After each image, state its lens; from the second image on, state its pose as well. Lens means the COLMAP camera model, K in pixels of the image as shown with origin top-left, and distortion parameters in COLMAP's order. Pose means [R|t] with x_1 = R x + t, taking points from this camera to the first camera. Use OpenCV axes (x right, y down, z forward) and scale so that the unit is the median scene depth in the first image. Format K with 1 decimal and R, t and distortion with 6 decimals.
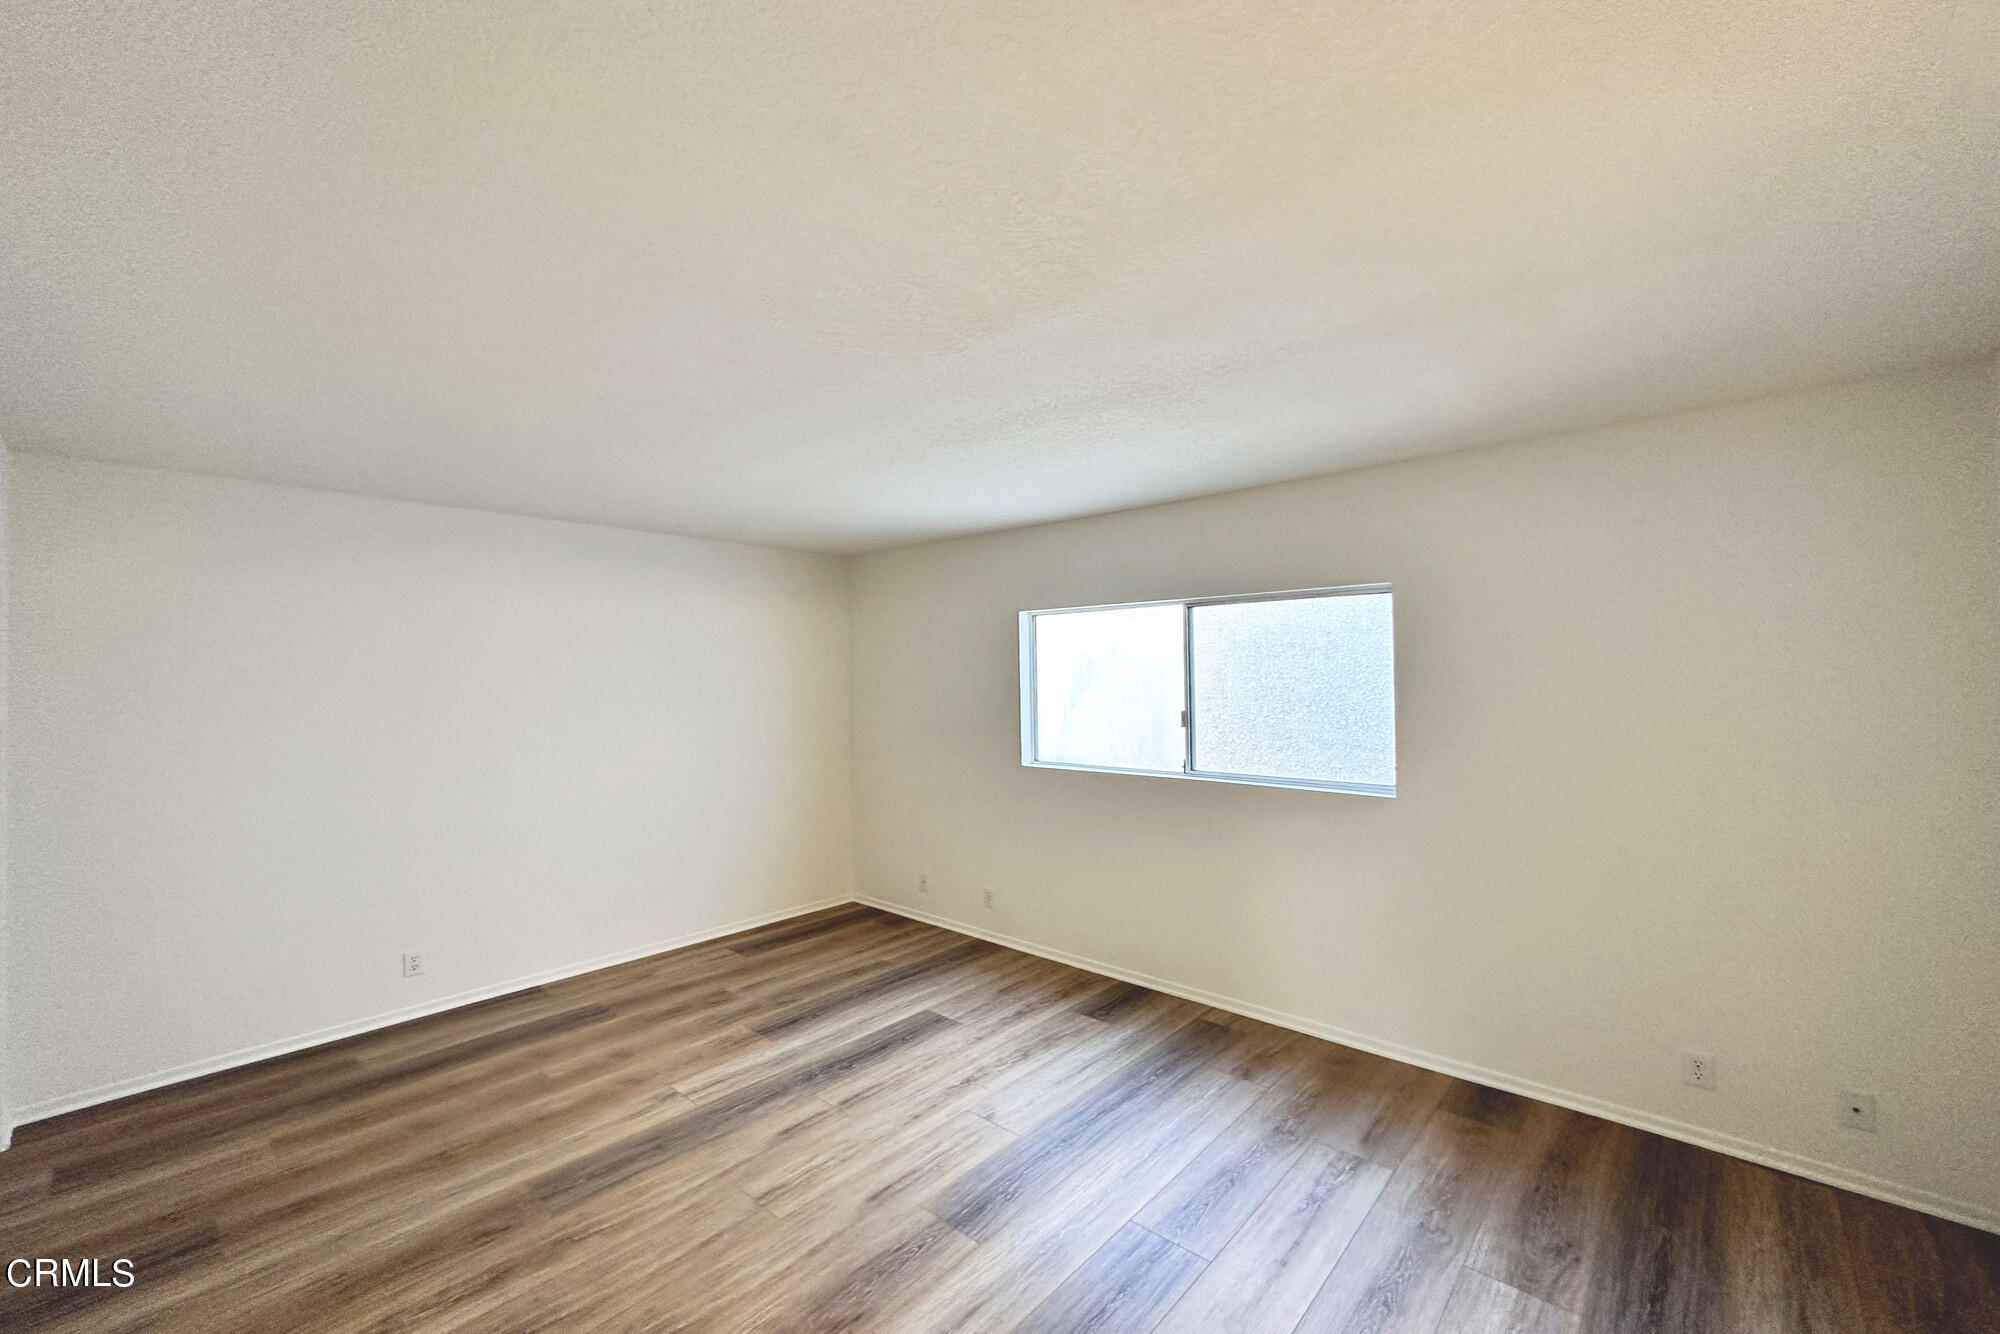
lens RADIAL K [[682.3, 0, 998.8], [0, 682.3, 667.8], [0, 0, 1]] dist [0.000028, -0.000073]
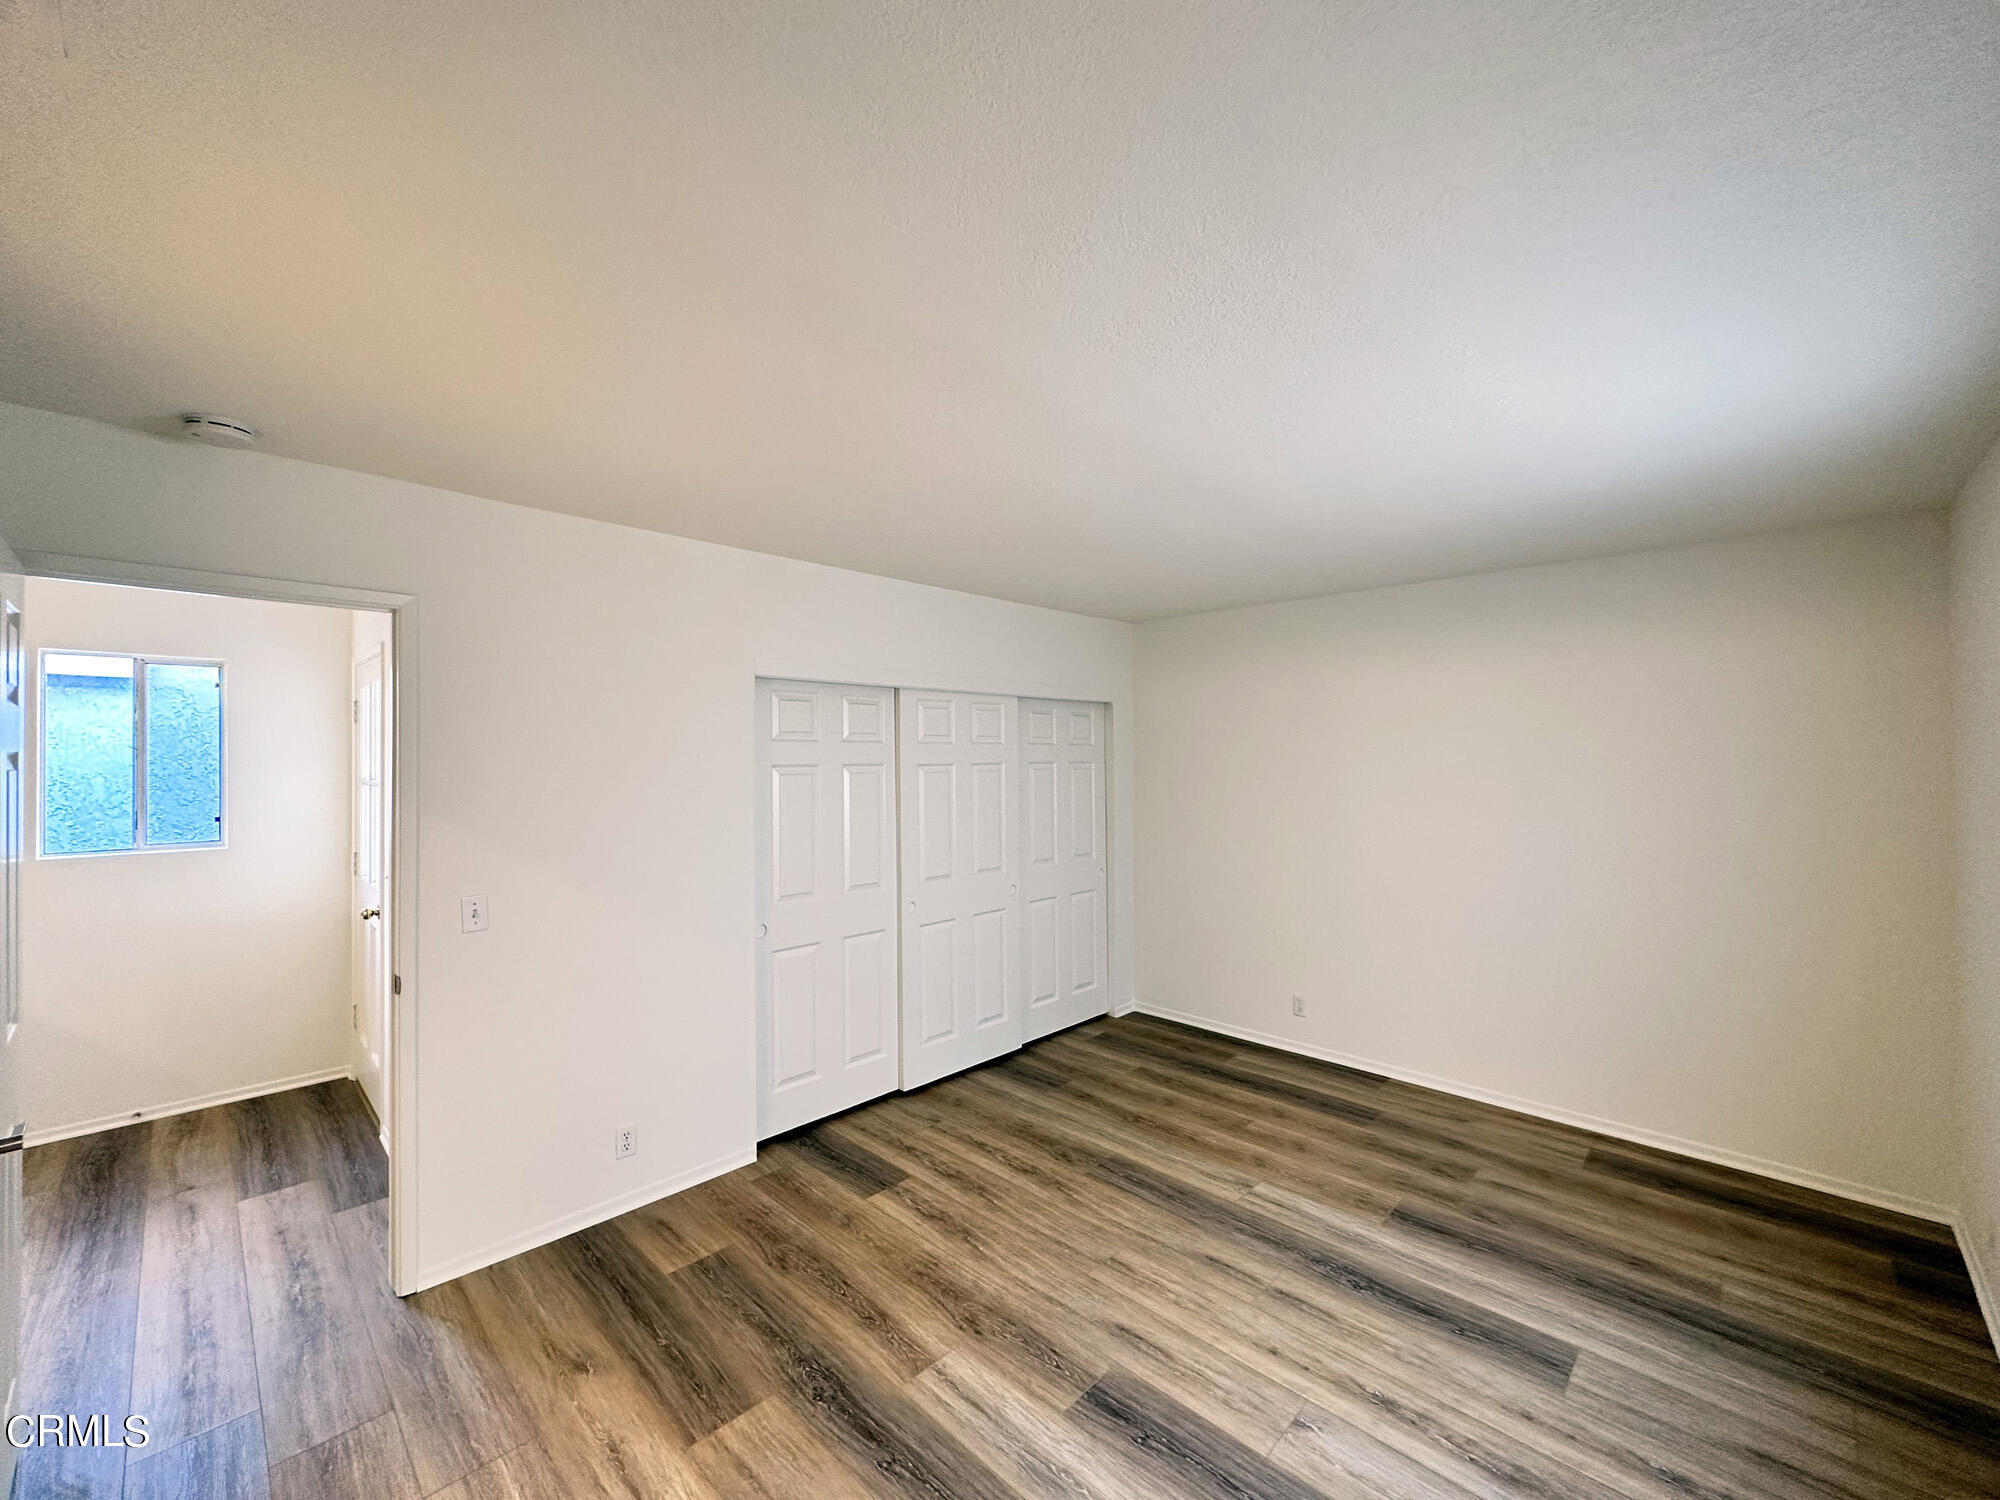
lens RADIAL K [[805.5, 0, 999.1], [0, 805.5, 753.0], [0, 0, 1]] dist [-0.001344, -0.000006]
pose [[0.033657, 0.004748, -0.999422, 0.610793], [0.013756, 0.999892, 0.005214, -0.022191], [0.999339, -0.013923, 0.033588, 0.527424]]
